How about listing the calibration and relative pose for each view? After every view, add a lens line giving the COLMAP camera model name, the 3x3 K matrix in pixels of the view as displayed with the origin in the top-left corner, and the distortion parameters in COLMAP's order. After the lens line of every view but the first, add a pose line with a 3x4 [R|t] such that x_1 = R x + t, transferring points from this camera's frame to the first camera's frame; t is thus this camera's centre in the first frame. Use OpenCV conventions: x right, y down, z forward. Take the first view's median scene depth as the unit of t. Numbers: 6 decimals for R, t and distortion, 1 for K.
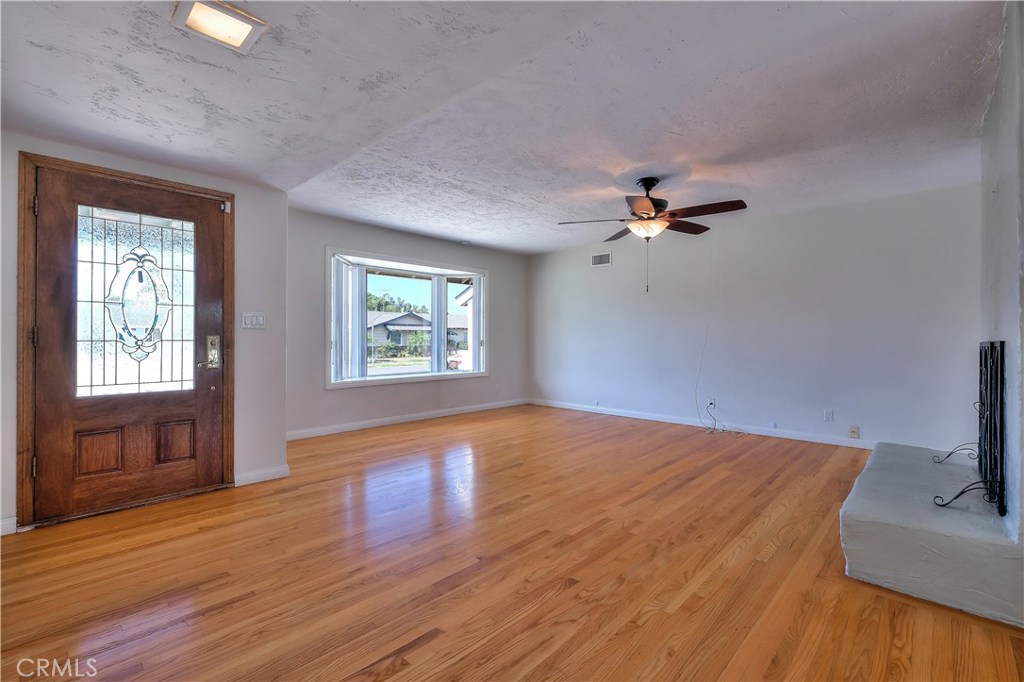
lens RADIAL K [[449.5, 0, 514.6], [0, 449.5, 336.4], [0, 0, 1]] dist [-0.003897, 0.000864]
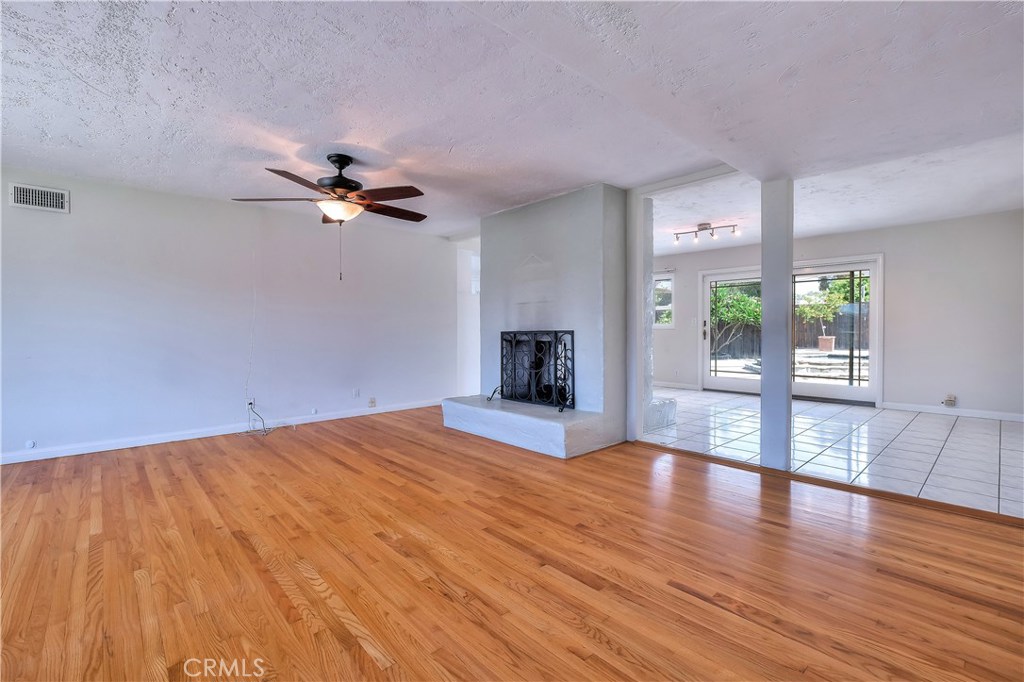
lens RADIAL K [[449.5, 0, 514.6], [0, 449.5, 336.4], [0, 0, 1]] dist [-0.003897, 0.000864]
pose [[0.070208, -0.018070, 0.997369, -0.752396], [0.001774, 0.999837, 0.017990, 0.000319], [-0.997531, 0.000507, 0.070229, 0.740537]]
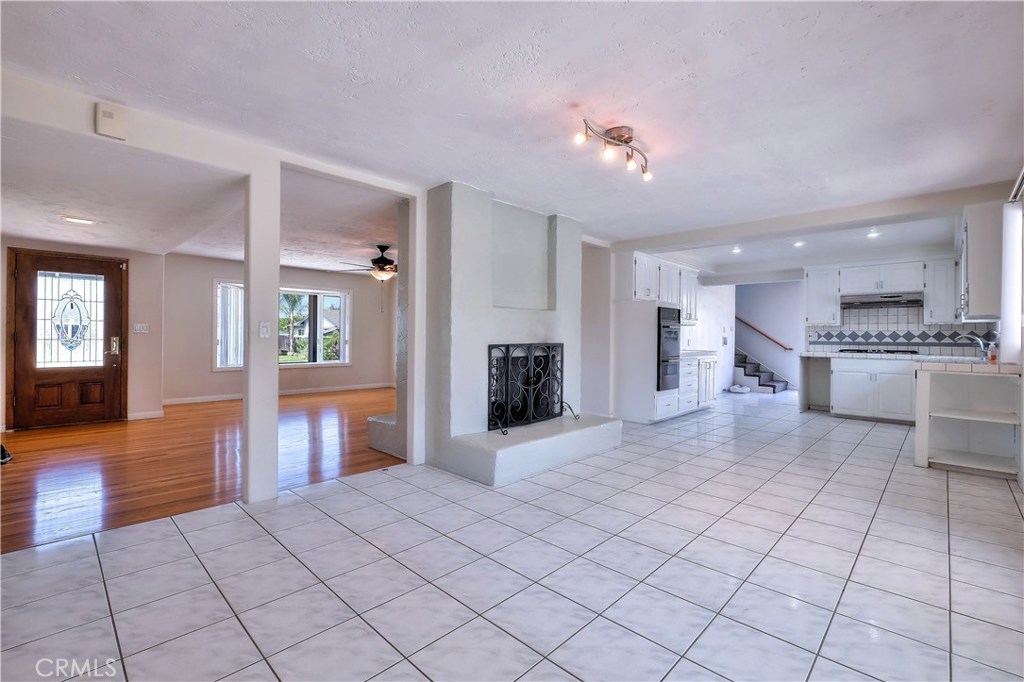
lens RADIAL K [[451.2, 0, 515.4], [0, 451.2, 334.9], [0, 0, 1]] dist [0.001217, 0.000315]
pose [[0.999954, 0.008351, -0.004806, 1.030218], [-0.008343, 0.999964, 0.001781, -0.028001], [0.004821, -0.001741, 0.999987, -0.887123]]
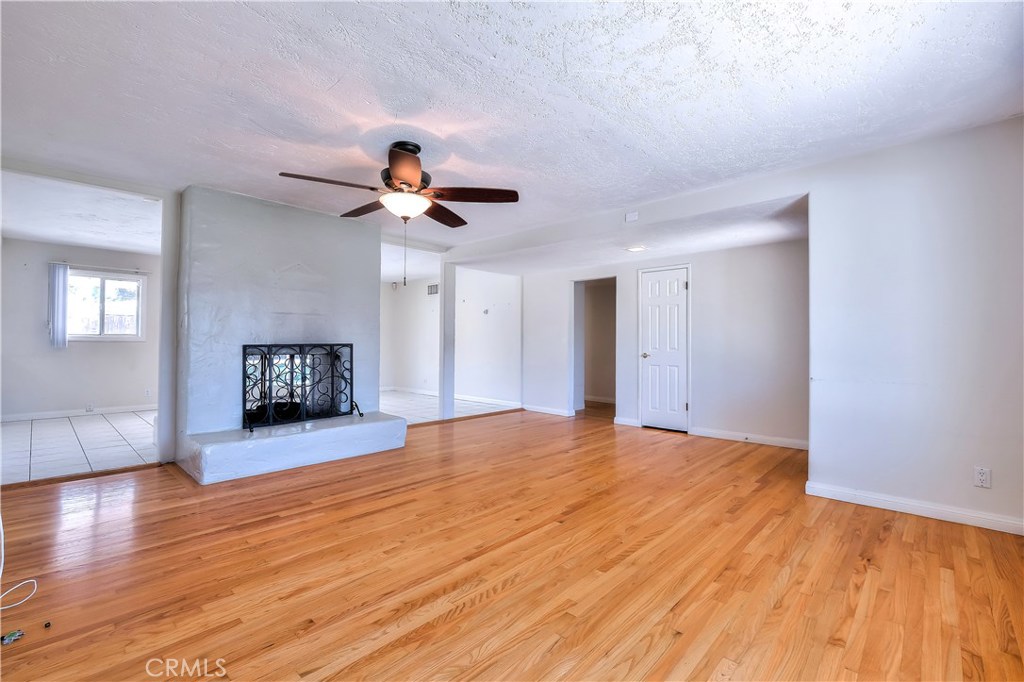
lens RADIAL K [[449.5, 0, 514.6], [0, 449.5, 336.4], [0, 0, 1]] dist [-0.003897, 0.000864]
pose [[-0.999943, -0.007988, -0.007067, 0.137222], [-0.007877, 0.999847, -0.015648, 0.001843], [0.007191, -0.015591, -0.999853, 2.277743]]
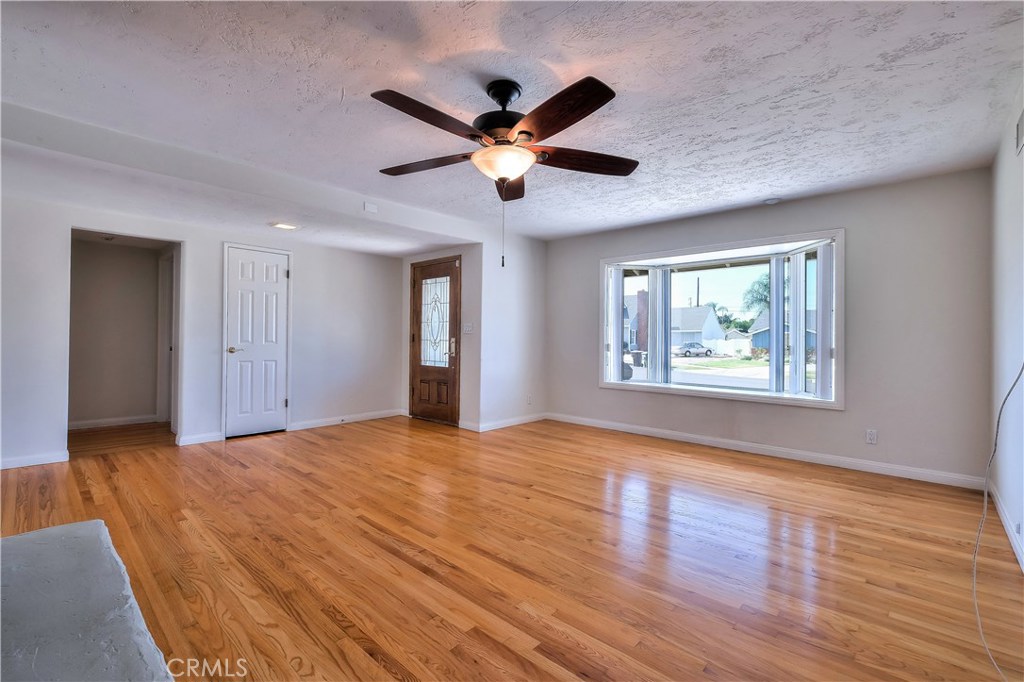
lens RADIAL K [[449.5, 0, 514.6], [0, 449.5, 336.4], [0, 0, 1]] dist [-0.003897, 0.000864]
pose [[0.016768, -0.006806, -0.999836, 1.166696], [-0.009745, 0.999928, -0.006970, 0.002378], [0.999812, 0.009861, 0.016700, 1.279363]]
